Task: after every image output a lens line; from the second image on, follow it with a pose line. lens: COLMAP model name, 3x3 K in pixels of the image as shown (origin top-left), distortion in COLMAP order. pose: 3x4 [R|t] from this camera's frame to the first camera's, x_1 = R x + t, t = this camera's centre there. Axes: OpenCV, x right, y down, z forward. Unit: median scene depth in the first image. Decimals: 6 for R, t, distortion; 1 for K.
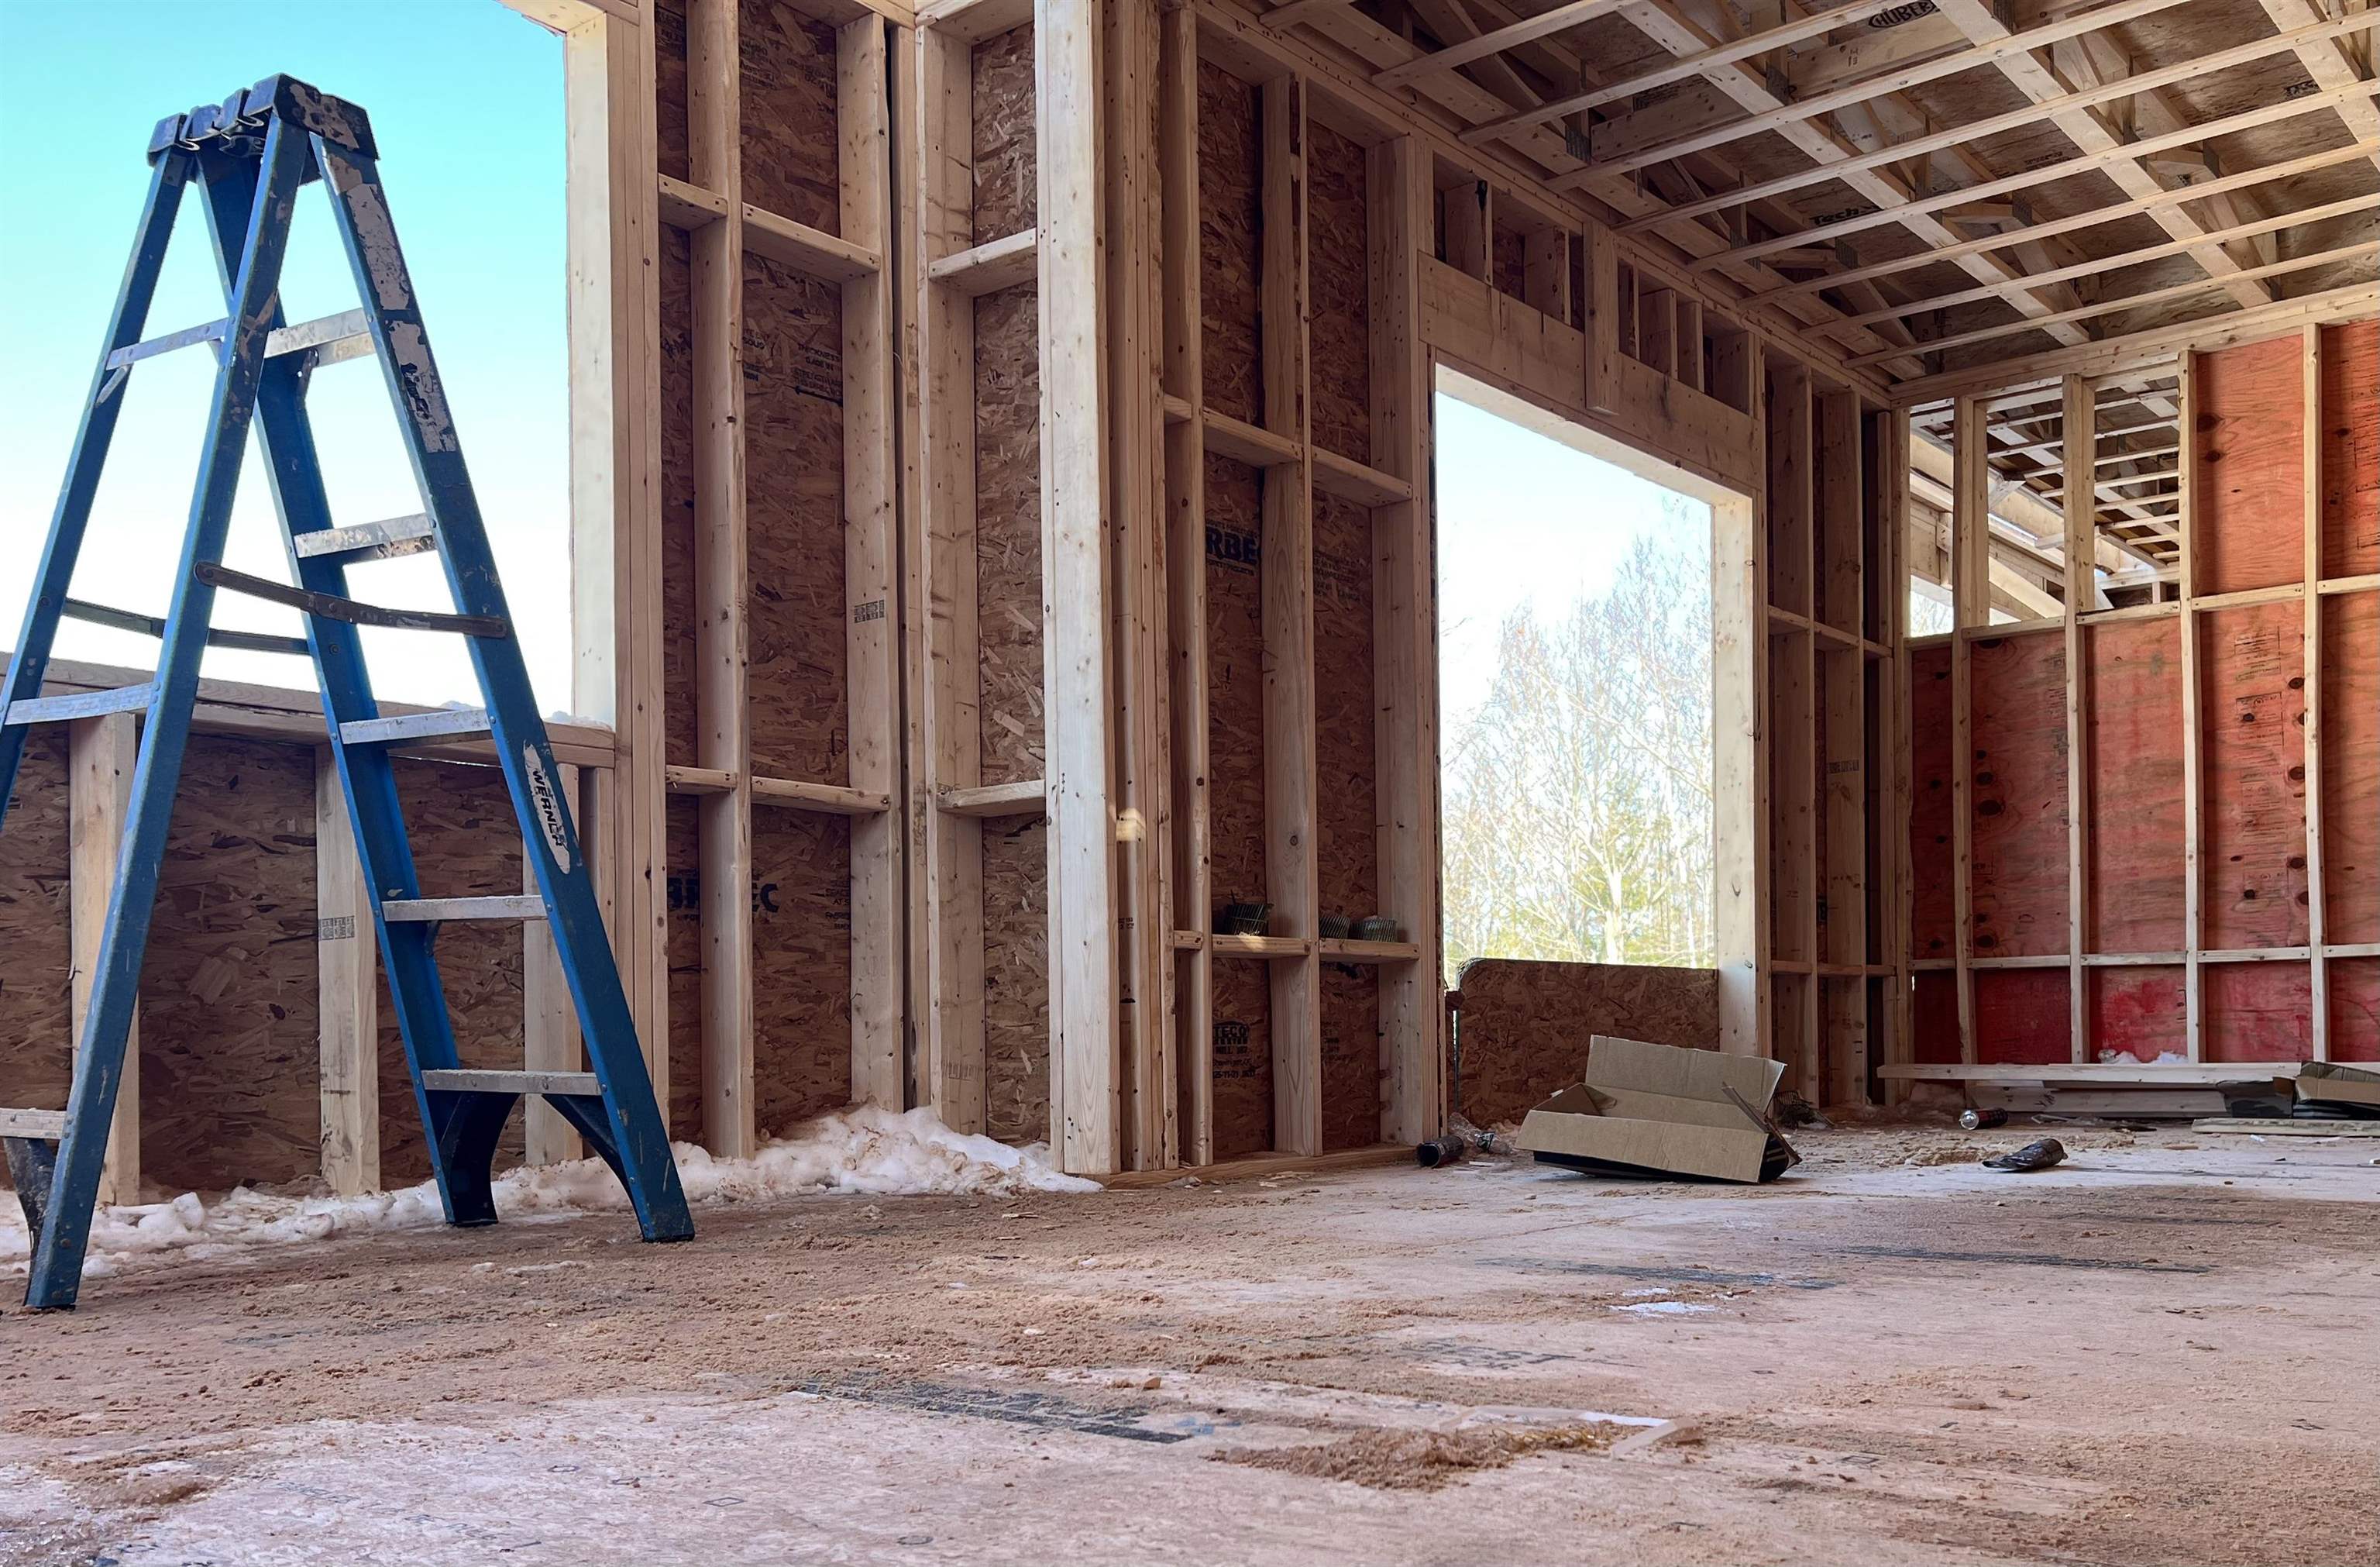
lens RADIAL K [[2089.0, 0, 1356.0], [0, 2089.0, 1022.7], [0, 0, 1]] dist [0.043026, -0.018593]
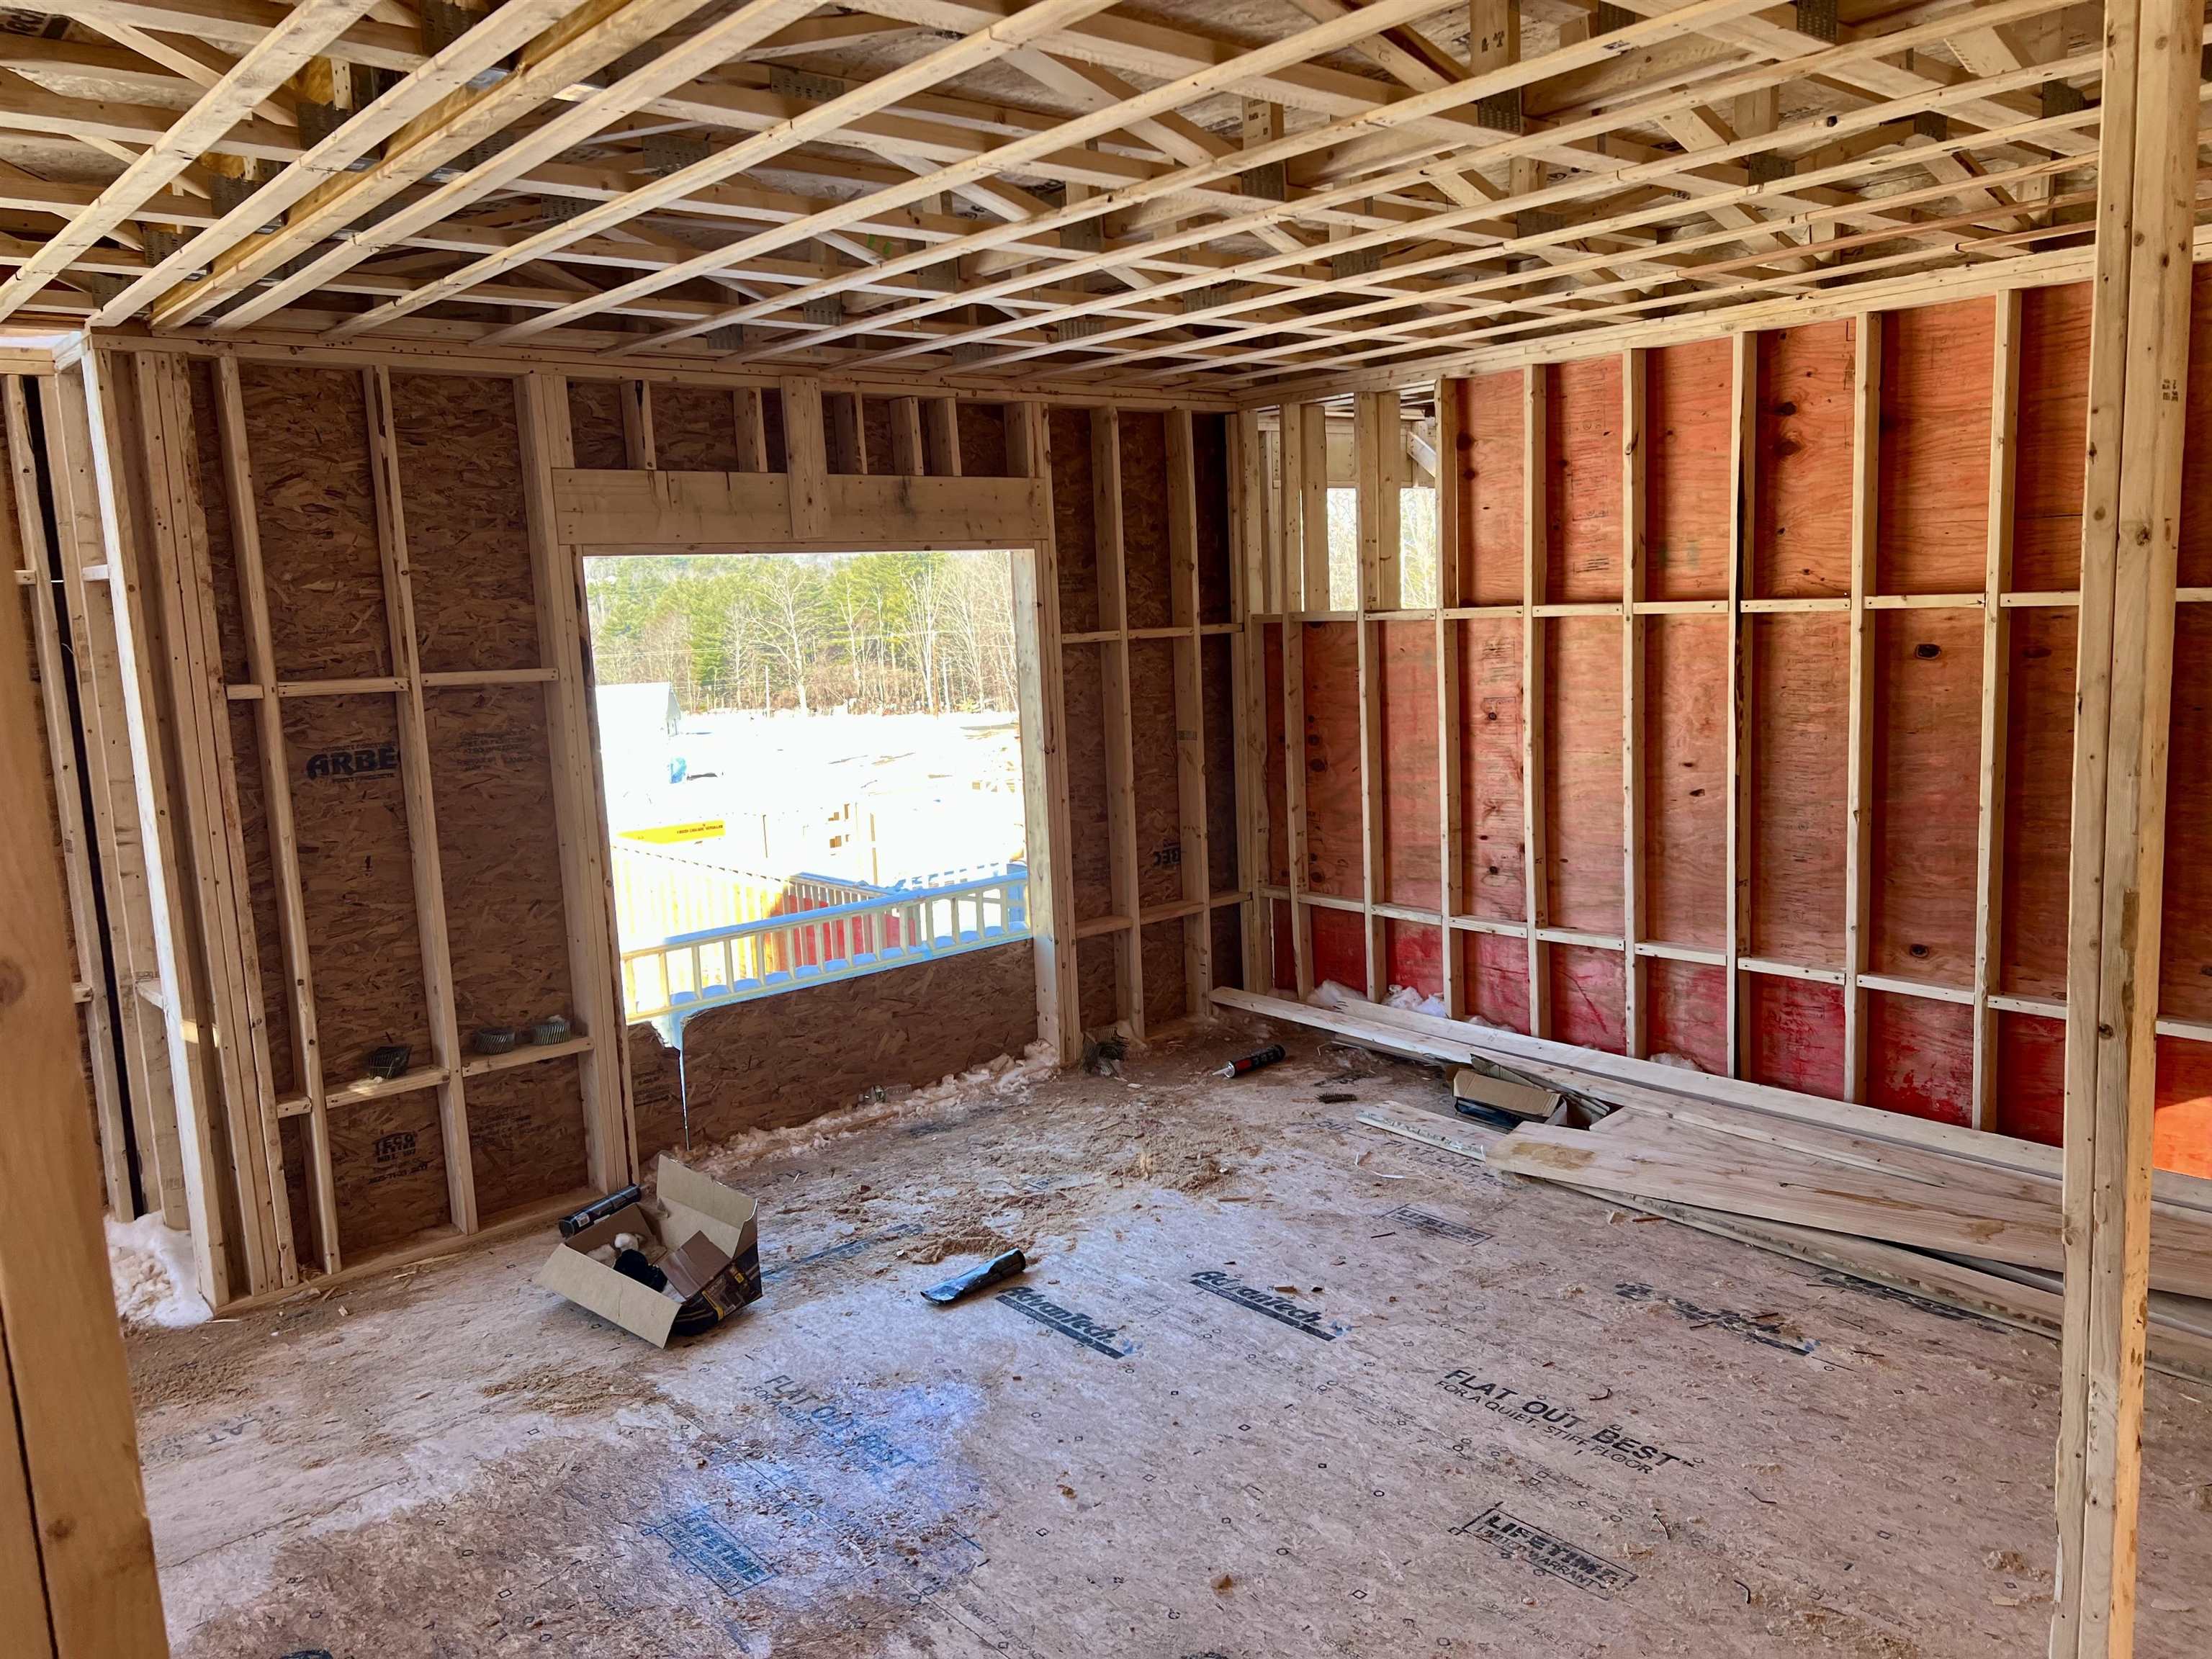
lens RADIAL K [[1651.7, 0, 1096.7], [0, 1651.7, 832.4], [0, 0, 1]] dist [0.051494, -0.013677]
pose [[0.976770, -0.000856, -0.214287, 0.449673], [0.035500, 0.986821, 0.157874, -0.254941], [0.211328, -0.161814, 0.963928, 0.102283]]
